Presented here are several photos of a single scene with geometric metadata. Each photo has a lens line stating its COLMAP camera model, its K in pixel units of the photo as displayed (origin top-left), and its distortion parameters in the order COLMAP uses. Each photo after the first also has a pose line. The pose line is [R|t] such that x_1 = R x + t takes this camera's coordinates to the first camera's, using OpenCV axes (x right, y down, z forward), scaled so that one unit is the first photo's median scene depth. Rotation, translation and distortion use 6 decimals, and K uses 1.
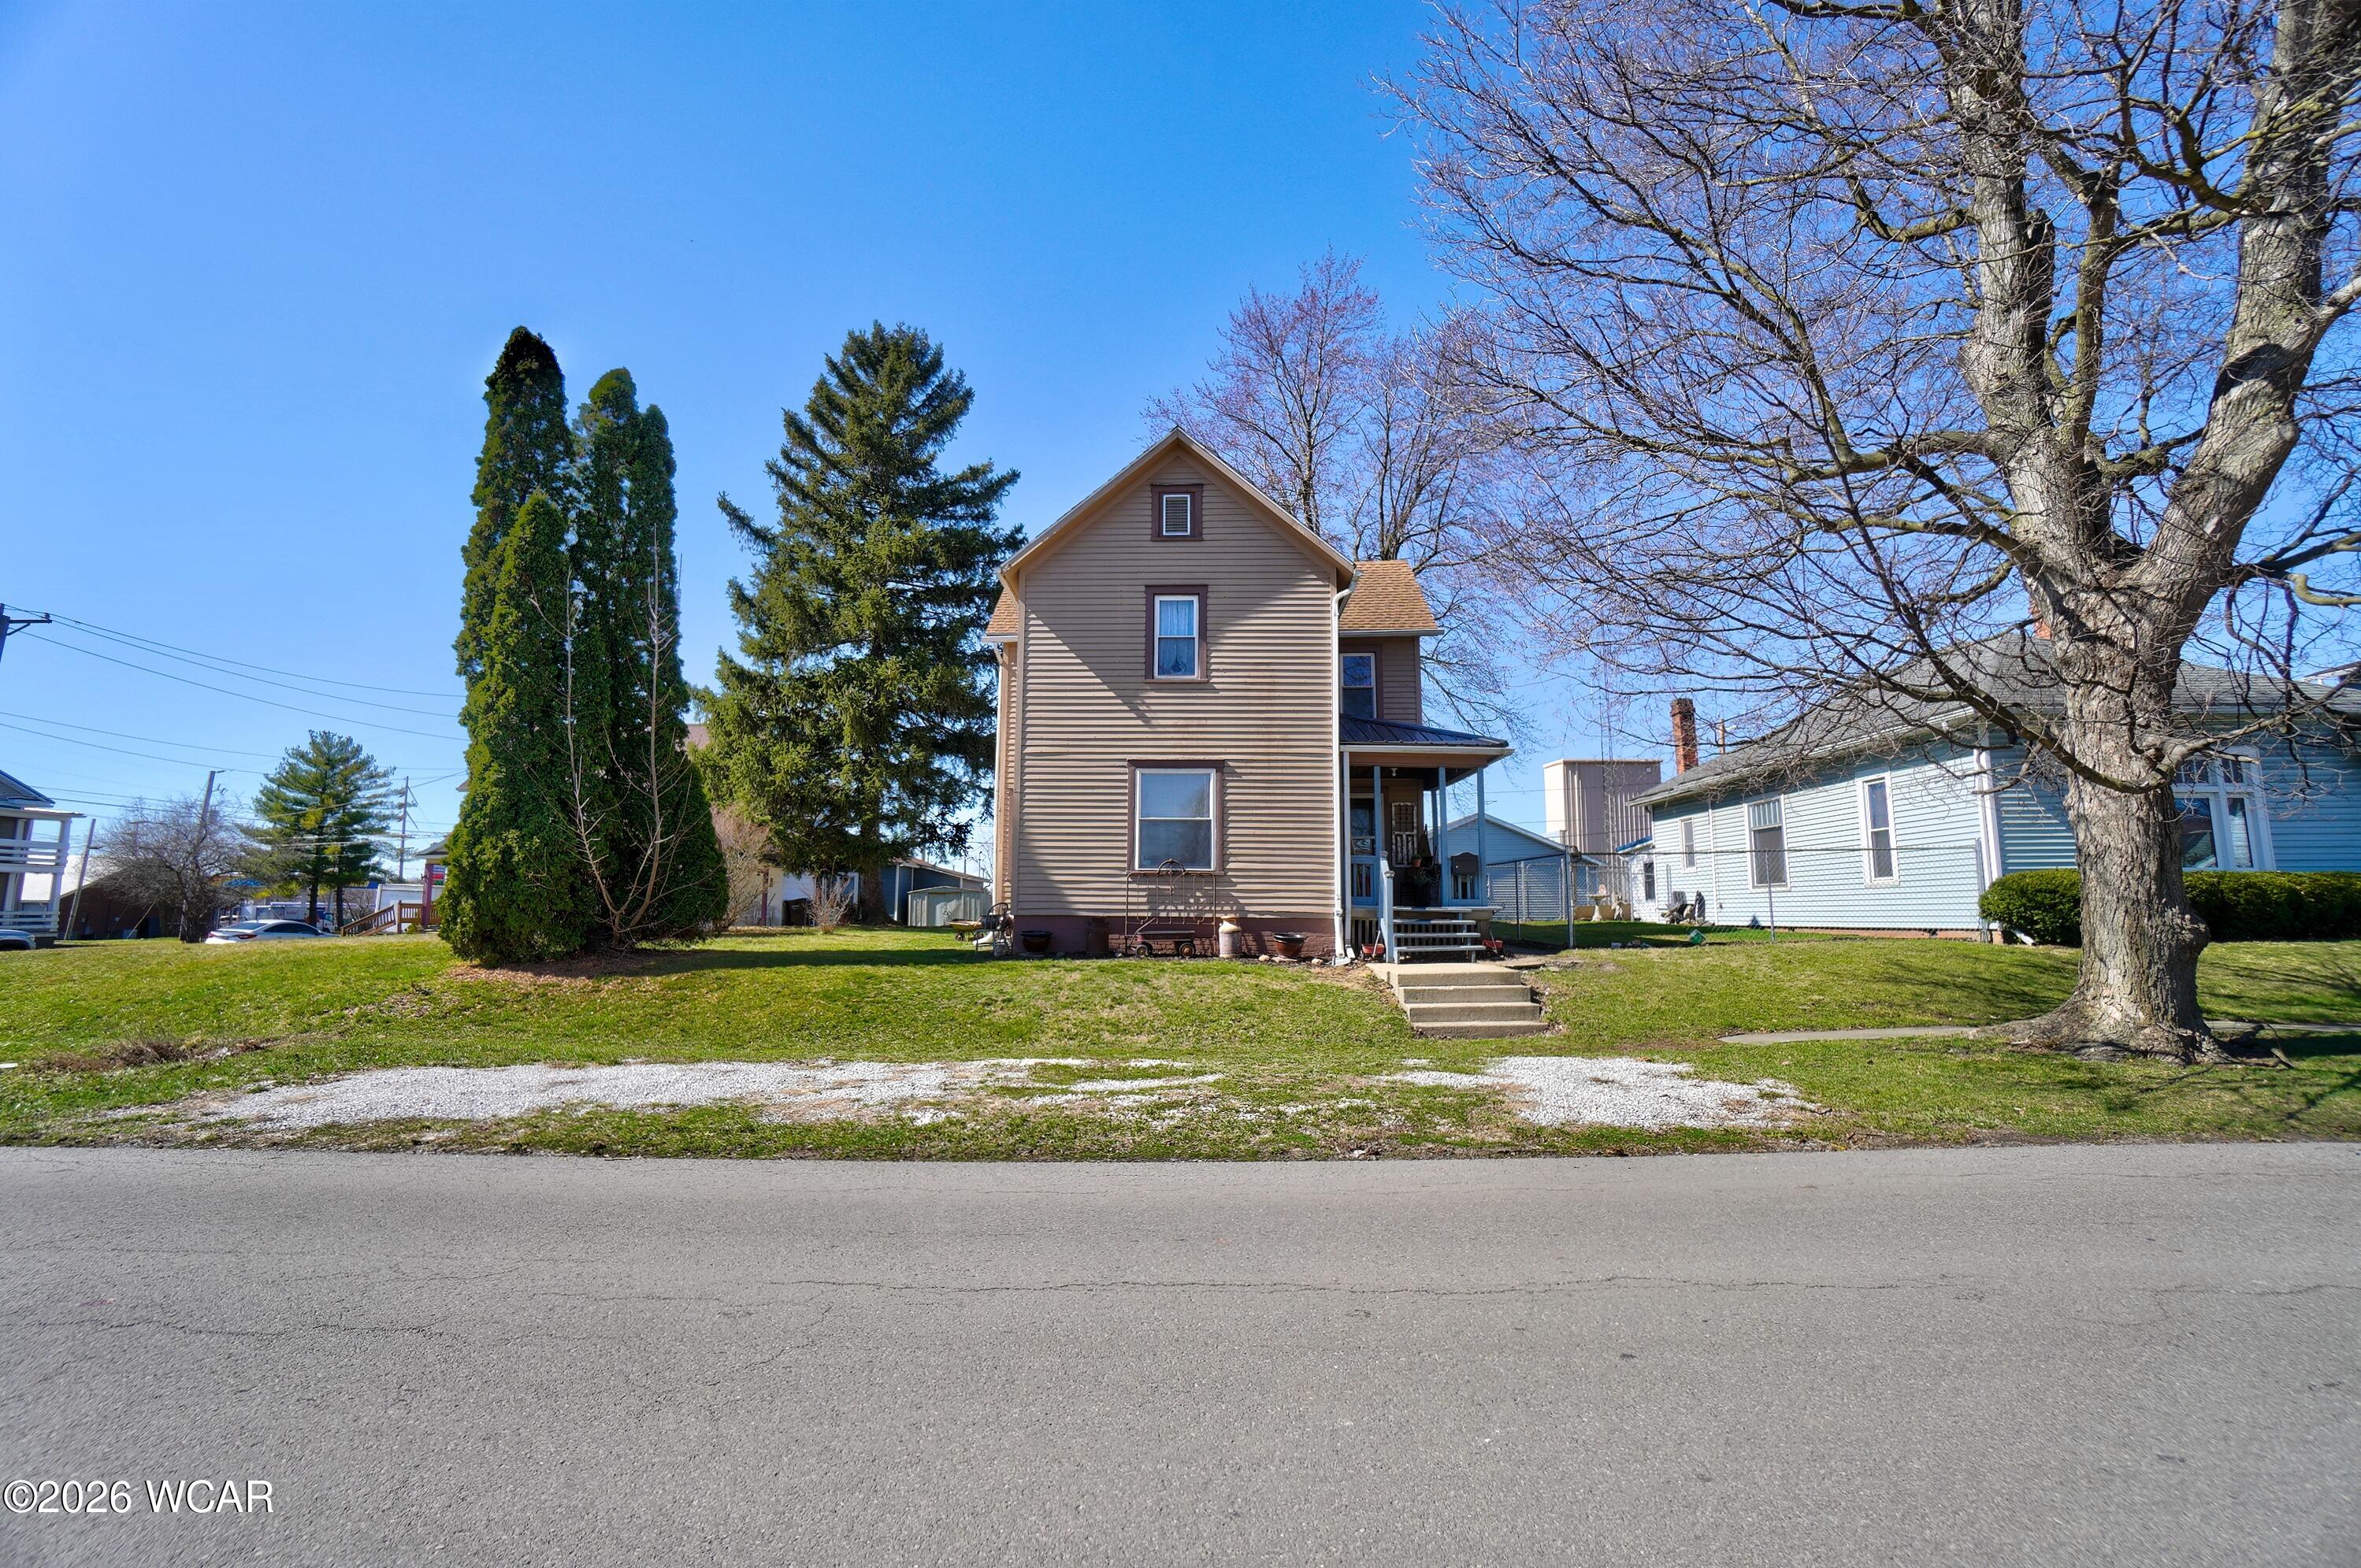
lens RADIAL K [[1058.4, 0, 1180.5], [0, 1058.4, 784.0], [0, 0, 1]] dist [-0.065659, 0.025066]
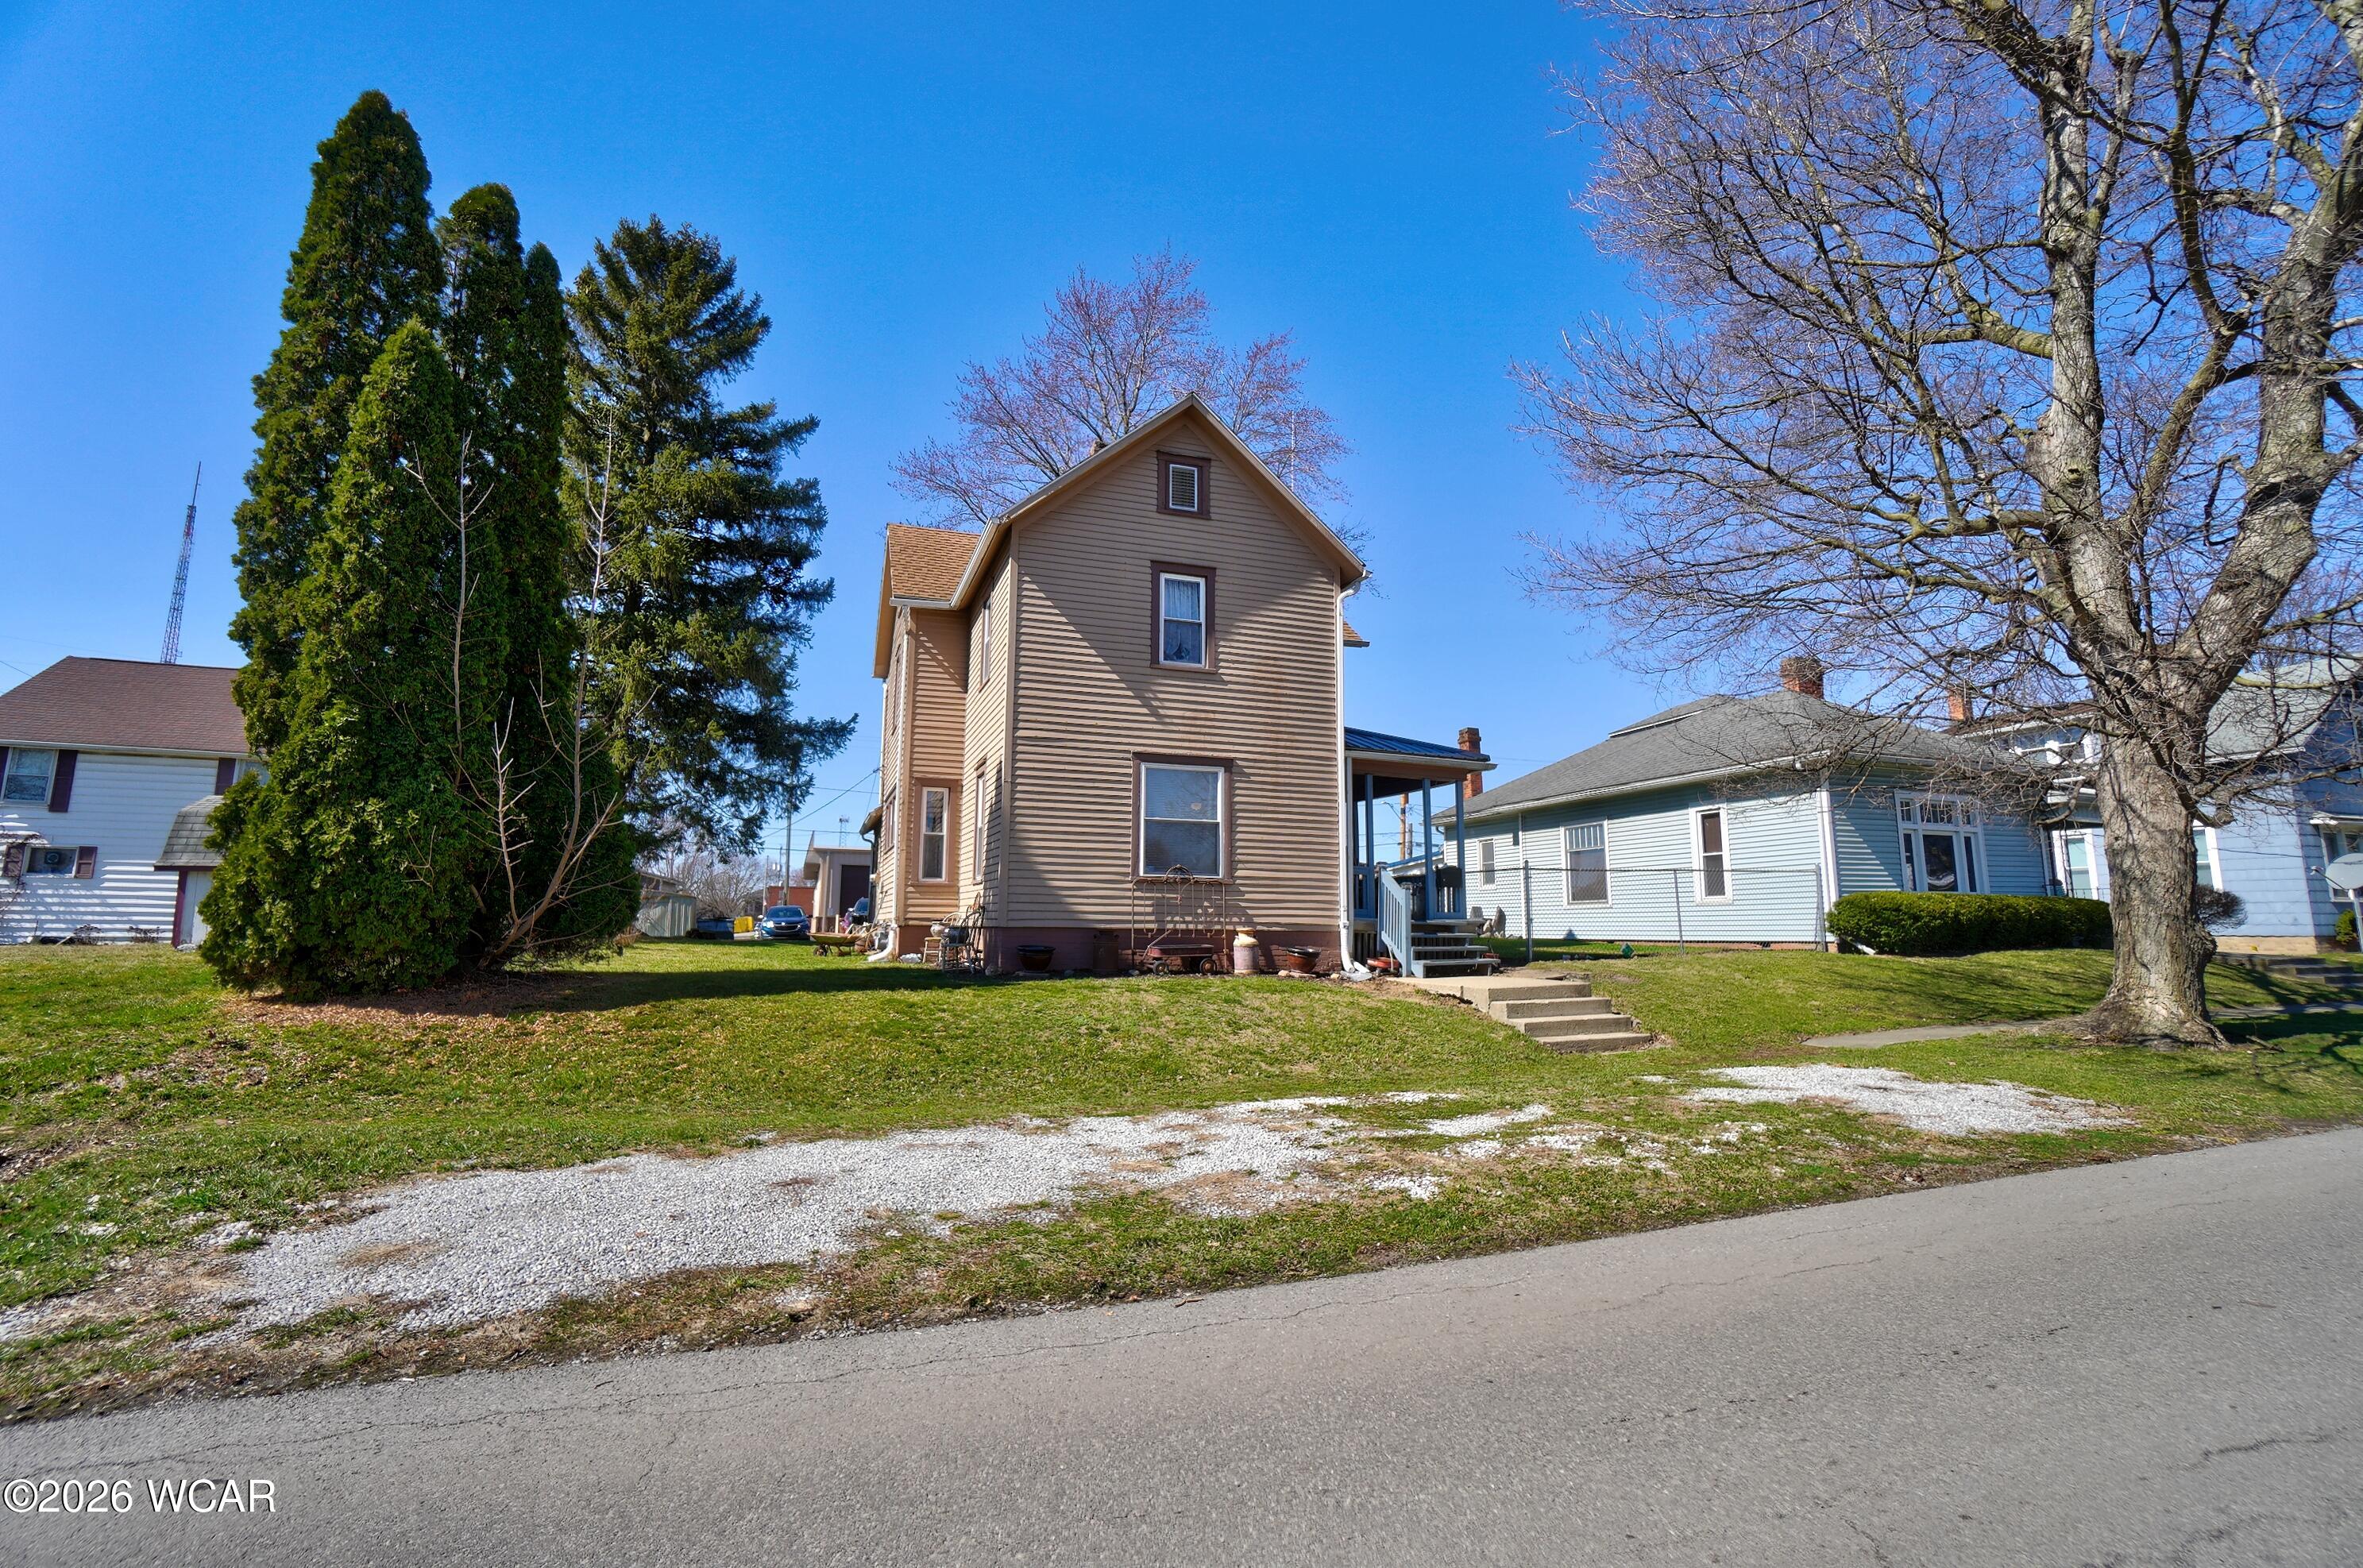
lens RADIAL K [[1060.3, 0, 1168.4], [0, 1060.3, 768.6], [0, 0, 1]] dist [-0.060585, 0.020388]
pose [[0.935770, 0.055197, 0.348264, -0.332937], [-0.046716, 0.998373, -0.032710, 0.018860], [-0.349502, 0.014339, 0.936826, 0.155112]]
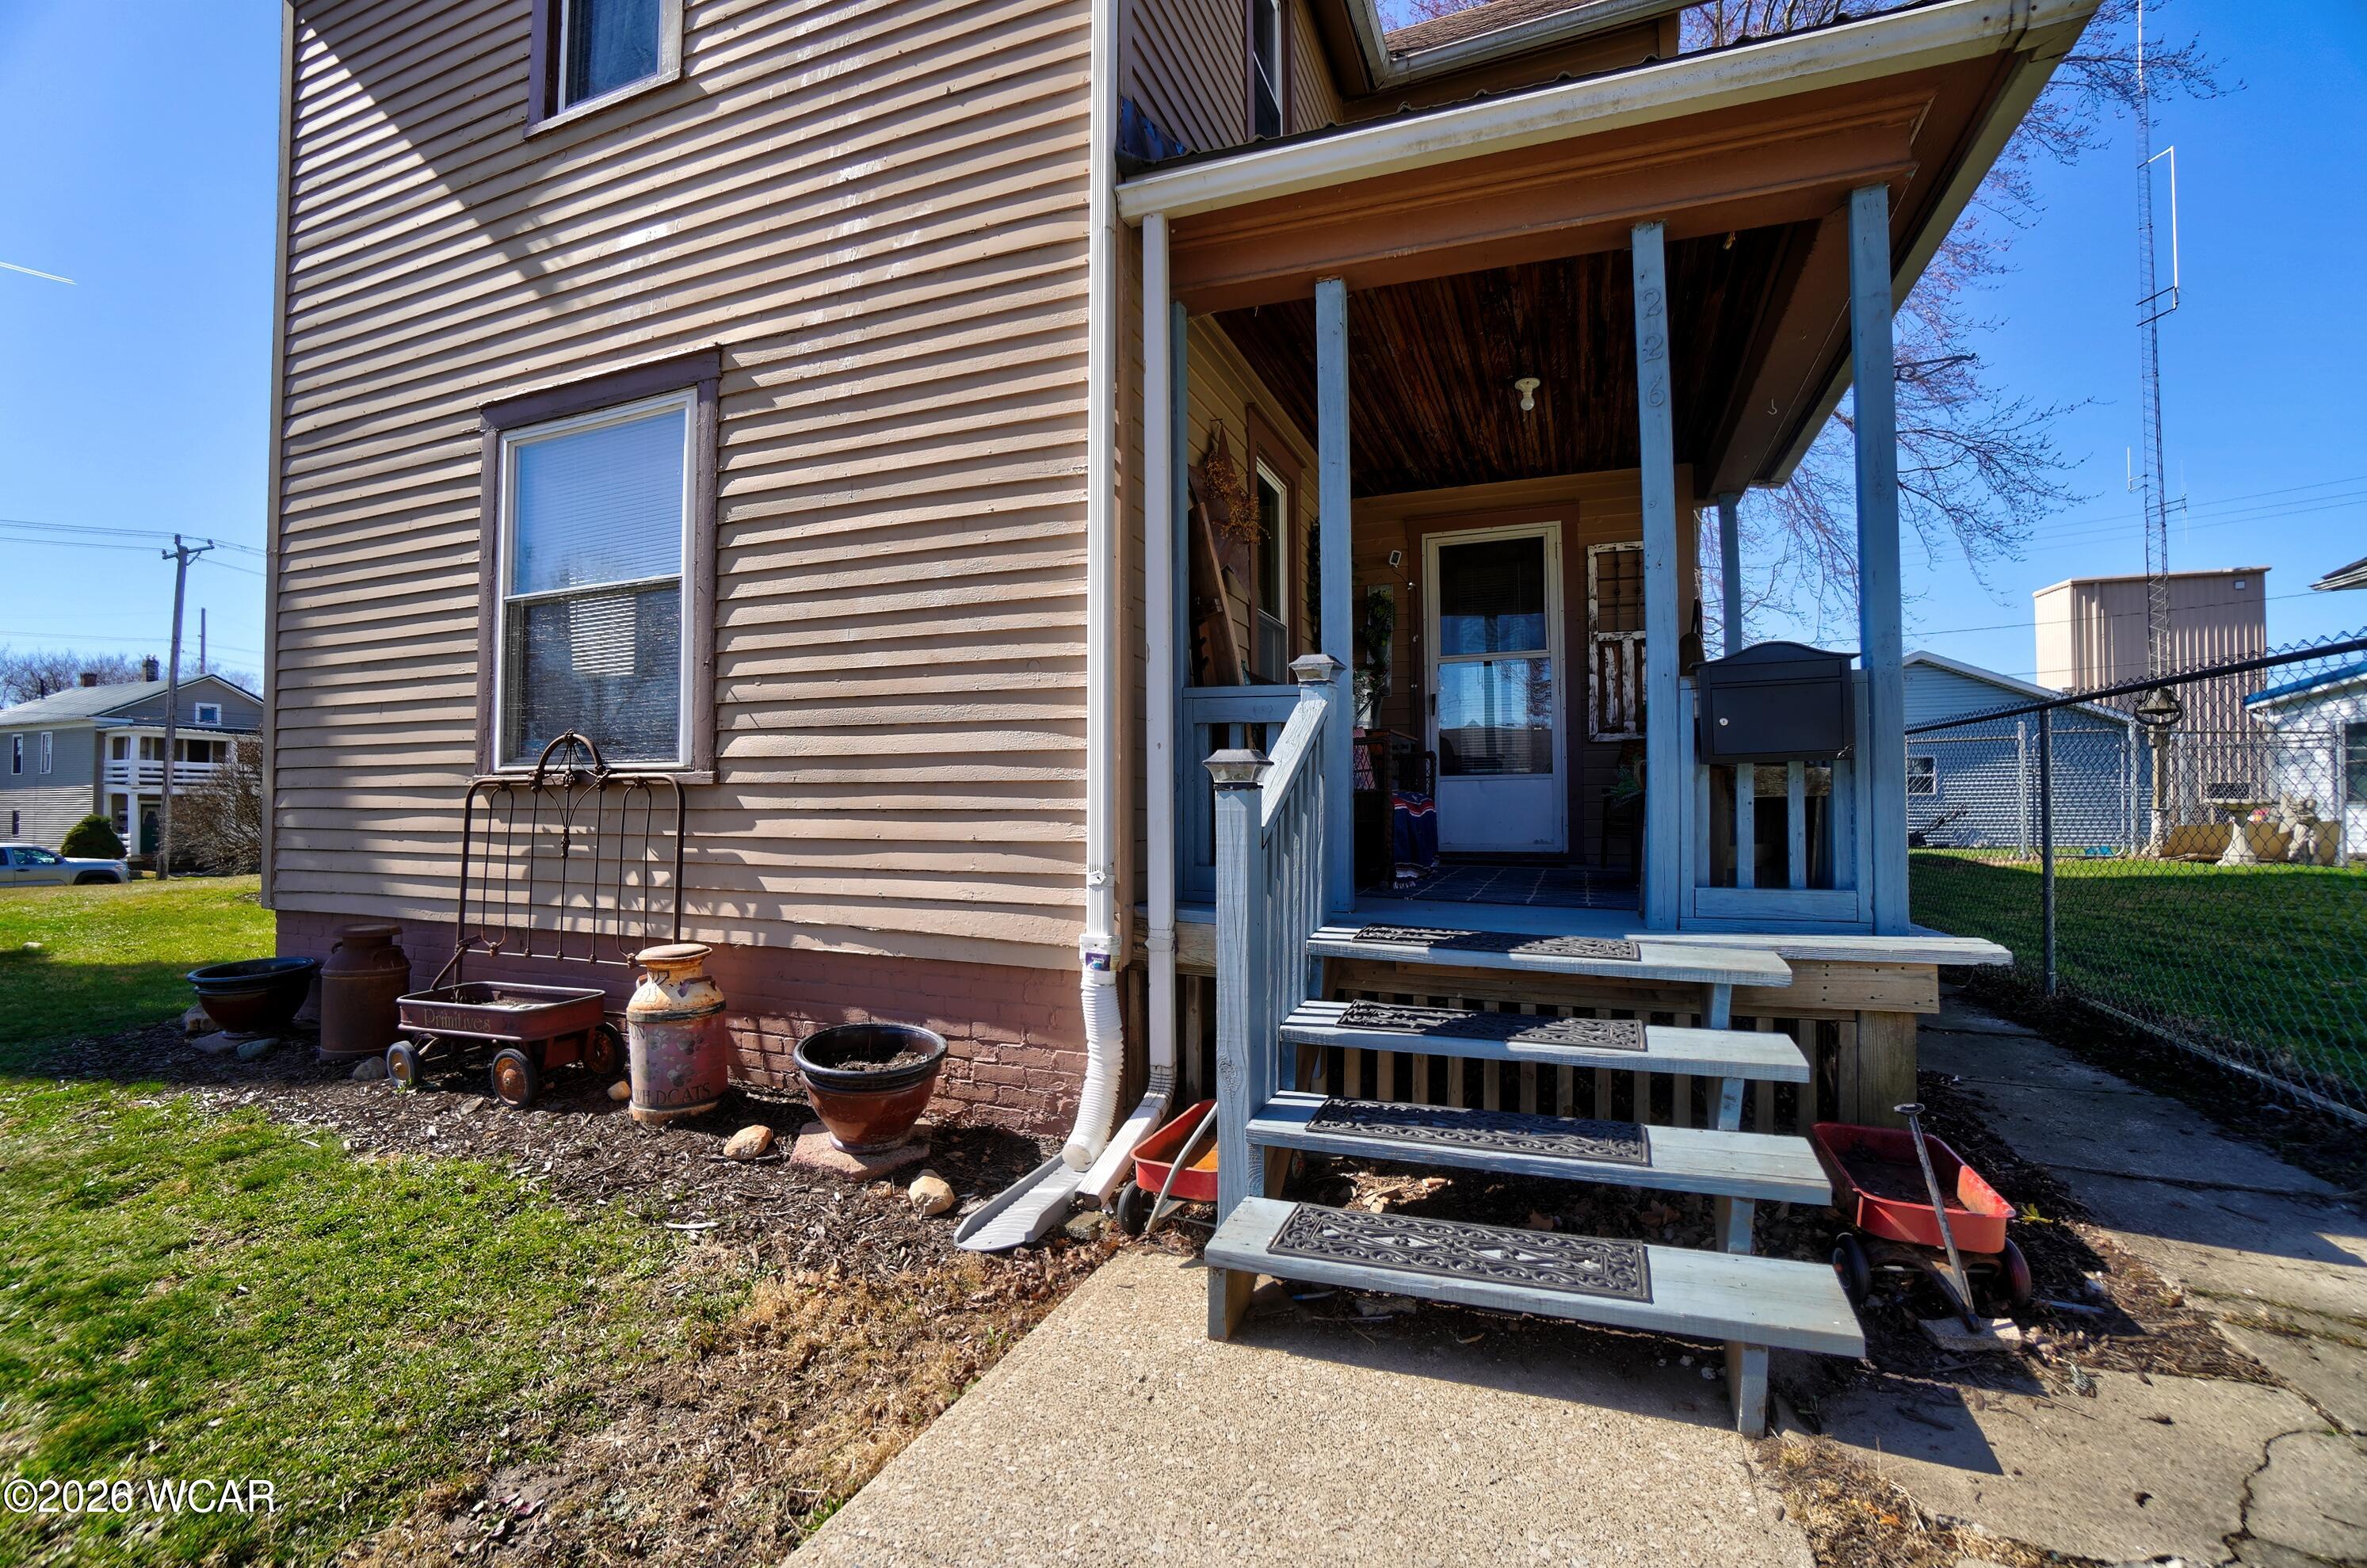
lens RADIAL K [[1023.8, 0, 1173.1], [0, 1023.8, 789.2], [0, 0, 1]] dist [-0.051143, 0.015274]
pose [[0.932389, -0.014744, -0.361157, 0.235855], [0.052871, 0.993984, 0.095919, 0.068434], [0.357570, -0.108529, 0.927559, 0.797833]]
